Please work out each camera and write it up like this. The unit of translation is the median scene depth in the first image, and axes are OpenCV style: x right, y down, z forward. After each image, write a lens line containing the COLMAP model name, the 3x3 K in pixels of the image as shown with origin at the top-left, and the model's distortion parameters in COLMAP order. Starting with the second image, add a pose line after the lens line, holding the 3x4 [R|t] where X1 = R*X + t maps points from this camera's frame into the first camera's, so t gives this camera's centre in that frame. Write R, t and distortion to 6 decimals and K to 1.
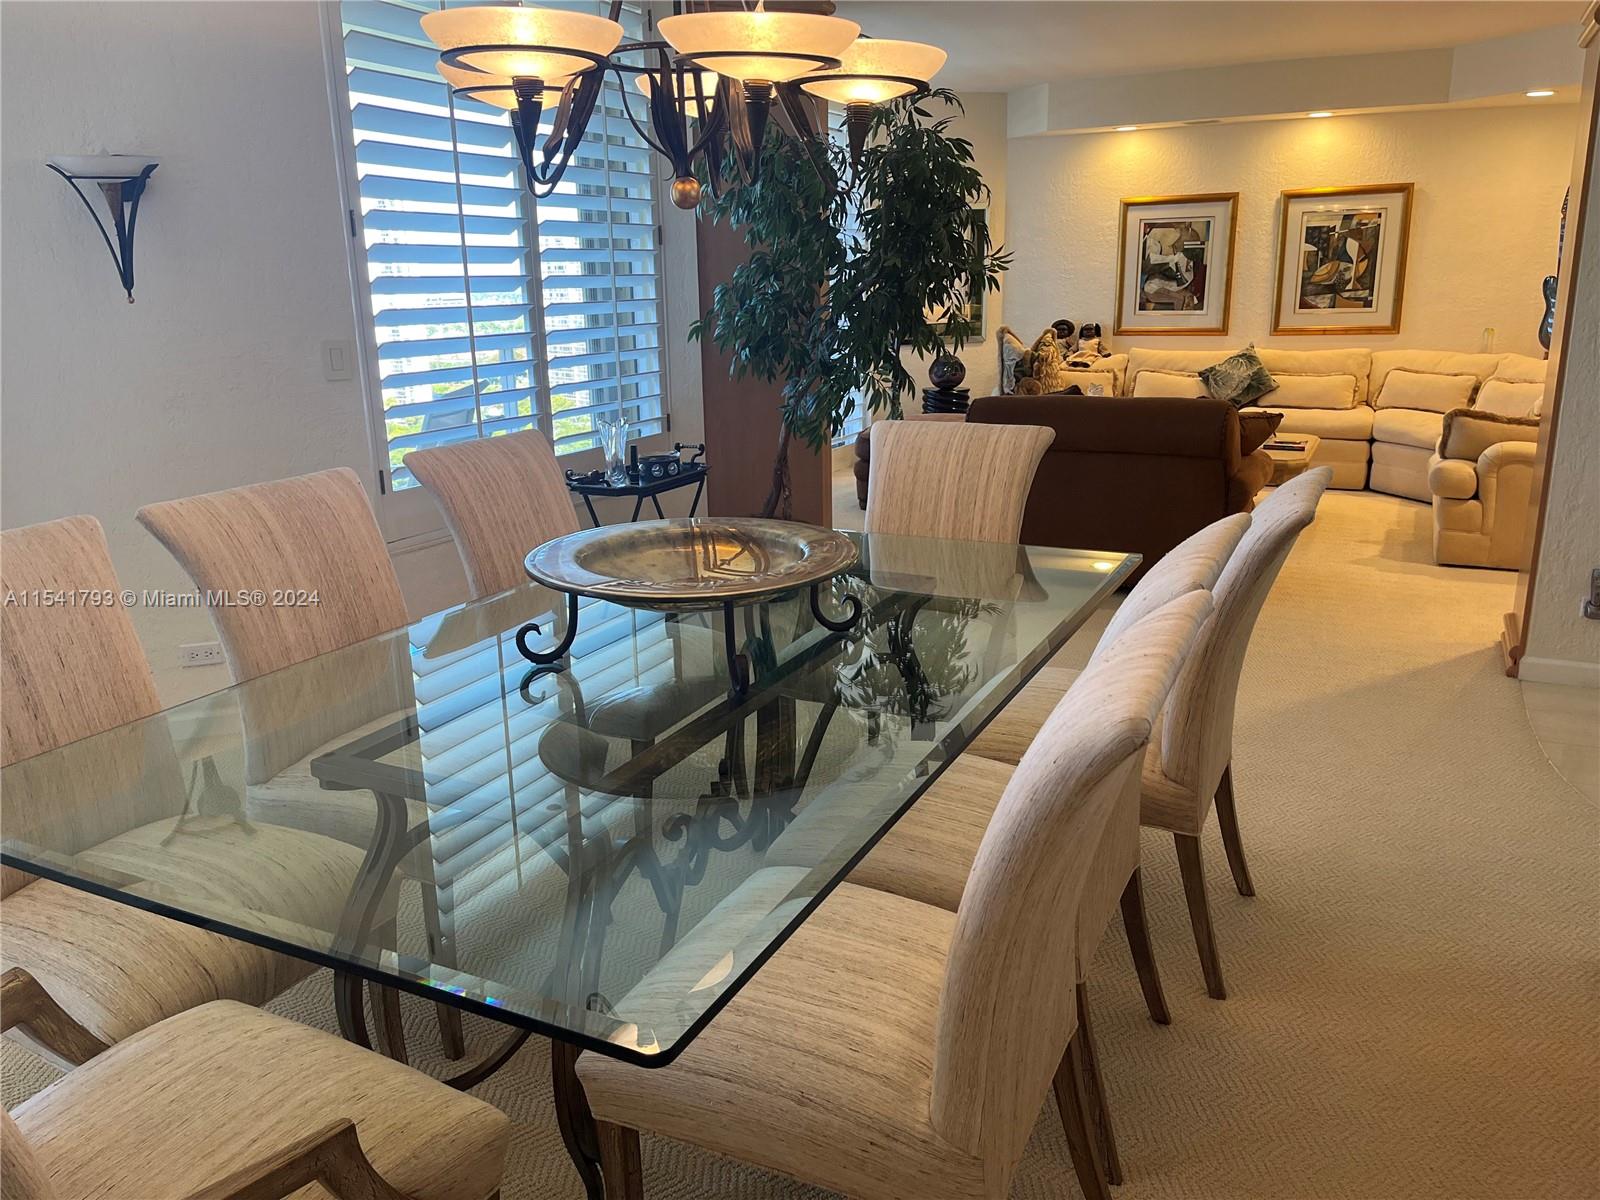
lens RADIAL K [[1216.6, 0, 783.6], [0, 1216.6, 612.3], [0, 0, 1]] dist [0.074960, -0.097999]
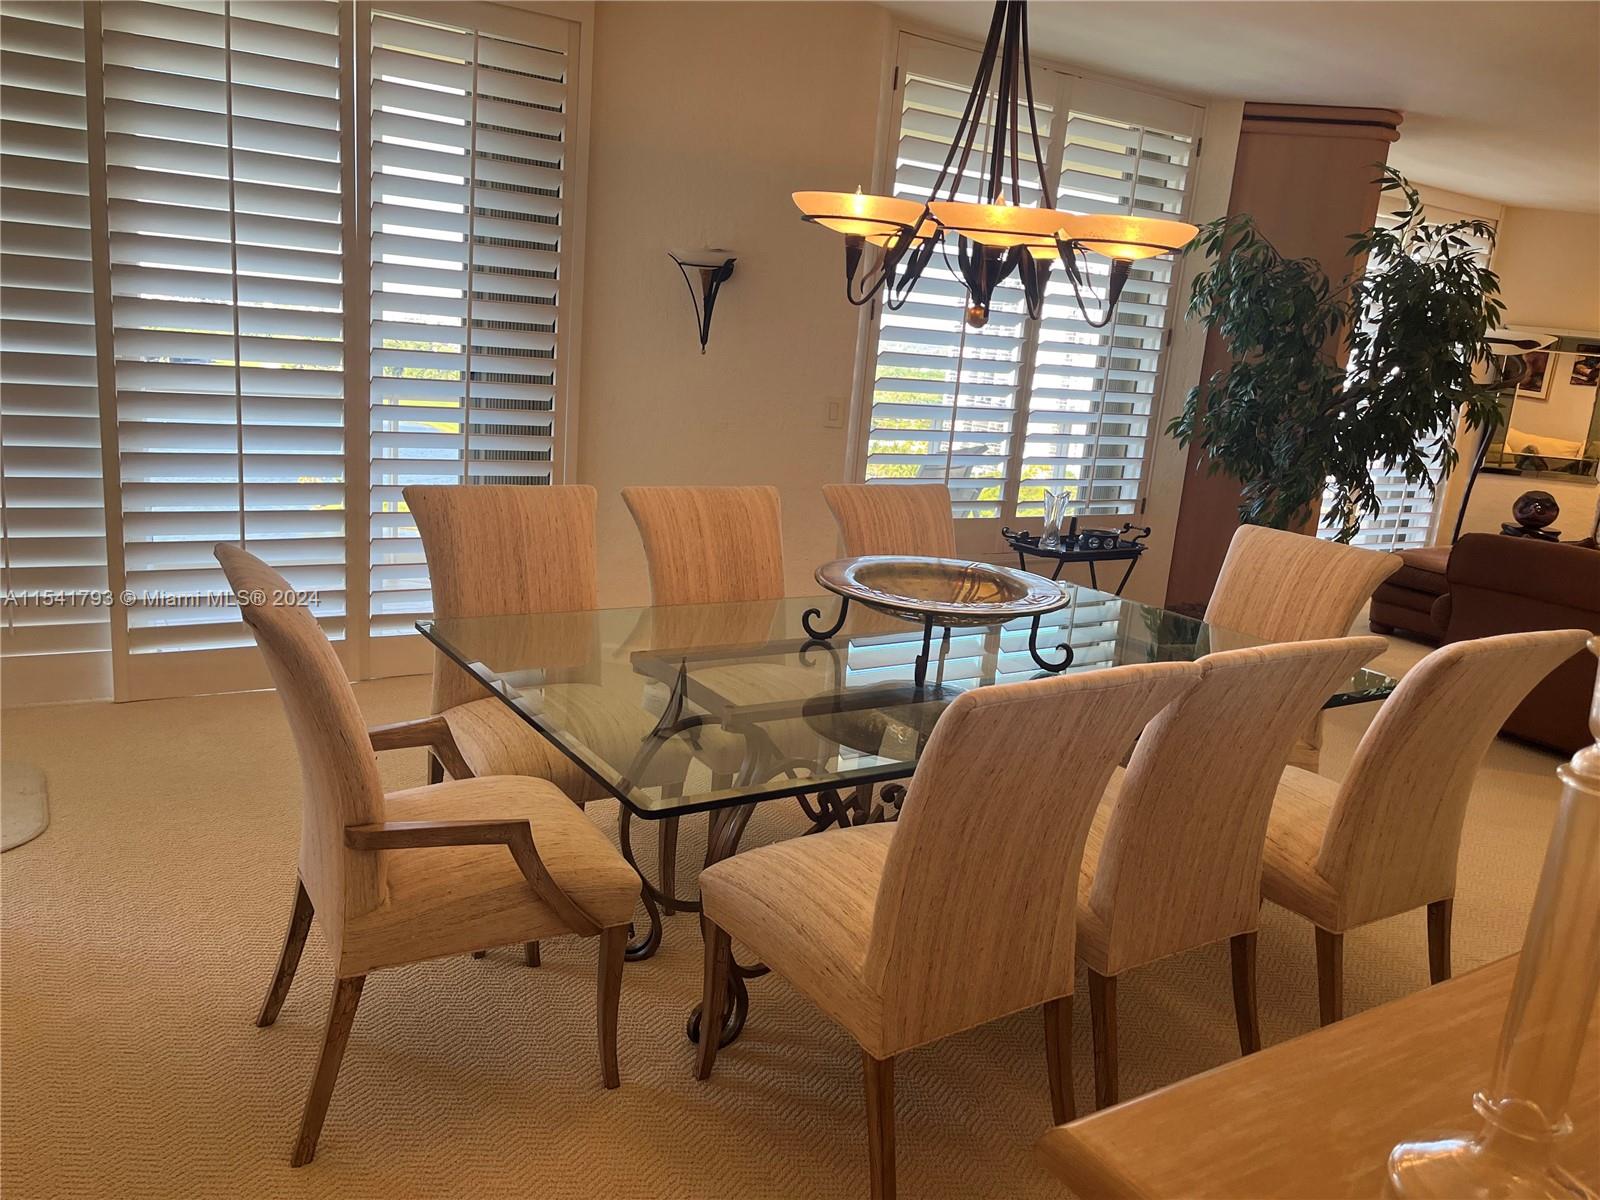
lens RADIAL K [[1216.6, 0, 783.6], [0, 1216.6, 612.3], [0, 0, 1]] dist [0.074960, -0.097999]
pose [[0.856747, 0.203804, -0.473760, 0.110696], [-0.229978, 0.973192, 0.002760, 0.004596], [0.461622, 0.106589, 0.880649, -0.062181]]
